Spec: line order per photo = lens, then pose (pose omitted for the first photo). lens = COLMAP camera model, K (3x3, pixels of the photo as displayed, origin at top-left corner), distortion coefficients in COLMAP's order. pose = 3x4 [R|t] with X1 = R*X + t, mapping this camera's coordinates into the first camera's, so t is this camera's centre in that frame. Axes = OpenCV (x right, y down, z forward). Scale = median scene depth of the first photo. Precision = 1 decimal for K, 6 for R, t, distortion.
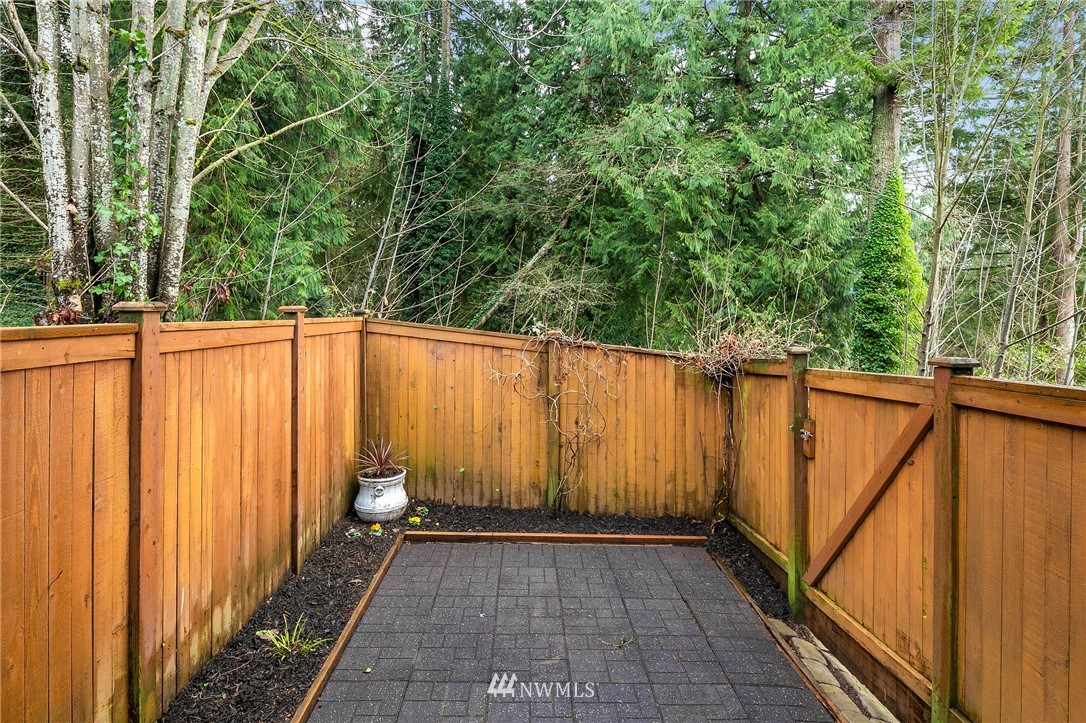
lens RADIAL K [[527.3, 0, 539.8], [0, 527.3, 310.7], [0, 0, 1]] dist [0.002803, -0.003949]
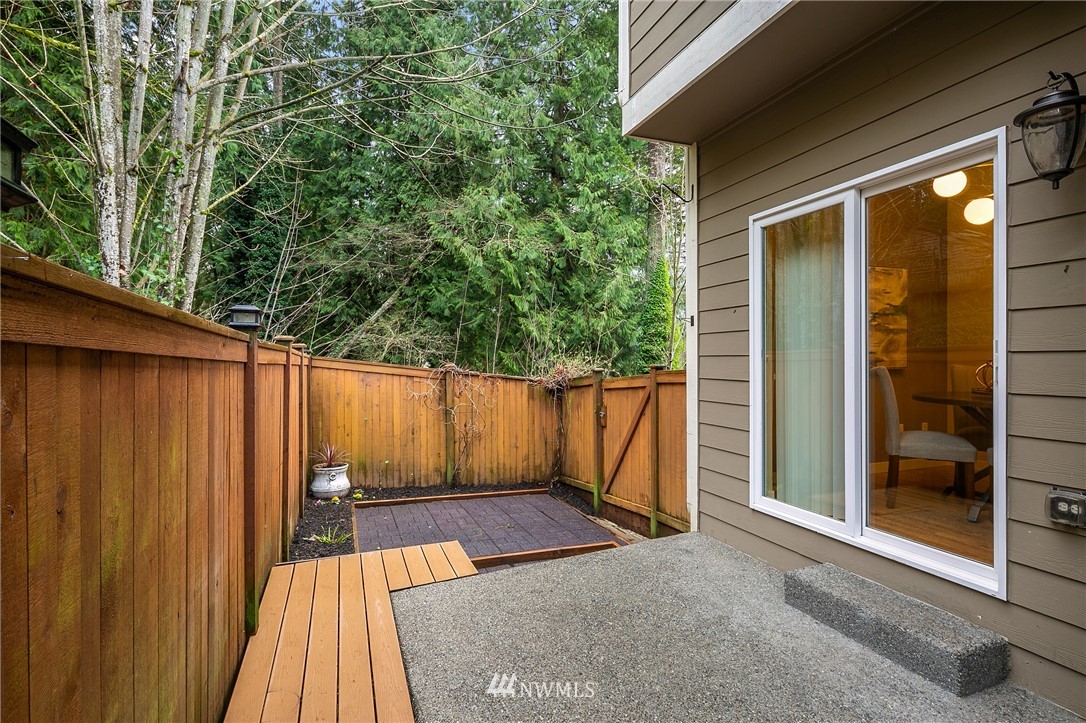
lens RADIAL K [[527.3, 0, 542.7], [0, 527.3, 362.0], [0, 0, 1]] dist [0.002803, -0.003949]
pose [[0.940404, -0.004994, 0.340022, -0.230665], [0.007198, 0.999960, -0.005221, 0.040706], [-0.339983, 0.007357, 0.940403, -0.483272]]
